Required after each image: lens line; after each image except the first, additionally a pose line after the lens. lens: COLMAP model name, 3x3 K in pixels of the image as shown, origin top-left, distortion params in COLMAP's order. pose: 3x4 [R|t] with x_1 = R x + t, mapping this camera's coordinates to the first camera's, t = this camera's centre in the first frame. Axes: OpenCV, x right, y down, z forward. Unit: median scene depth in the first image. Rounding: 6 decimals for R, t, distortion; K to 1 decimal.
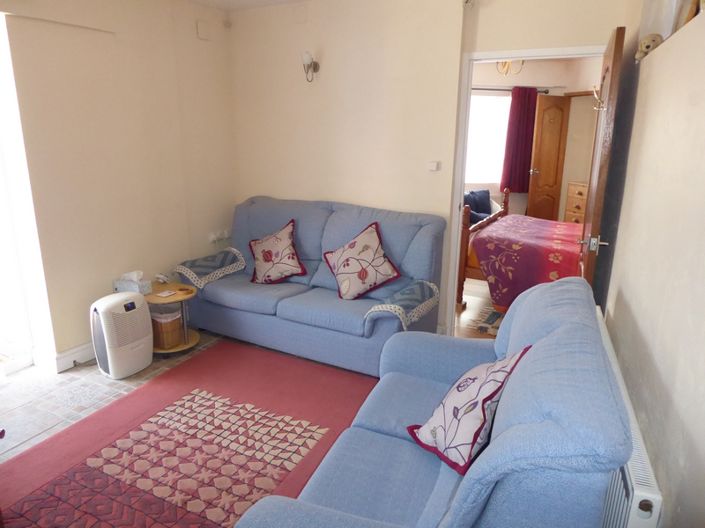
lens RADIAL K [[501.9, 0, 353.3], [0, 501.9, 264.9], [0, 0, 1]] dist [-0.022103, 0.001329]
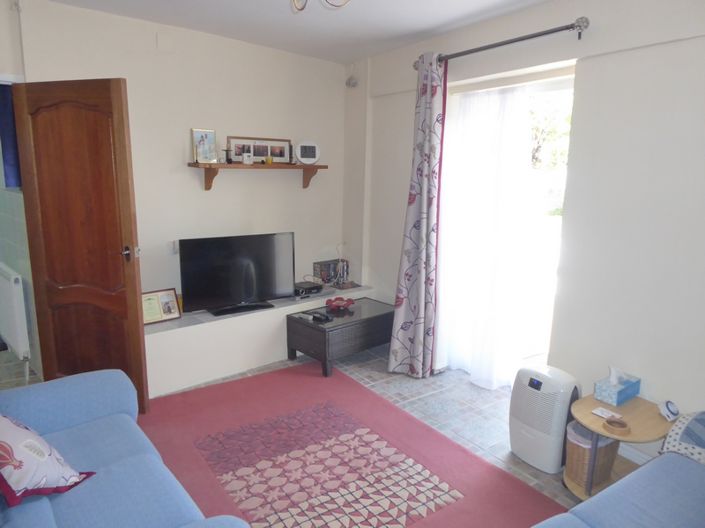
lens RADIAL K [[501.9, 0, 354.7], [0, 501.9, 262.6], [0, 0, 1]] dist [-0.022103, 0.001329]
pose [[-0.501366, 0.139025, -0.853993, 0.456845], [-0.248046, 0.922484, 0.295799, -0.326990], [0.828918, 0.360133, -0.428018, 1.252672]]
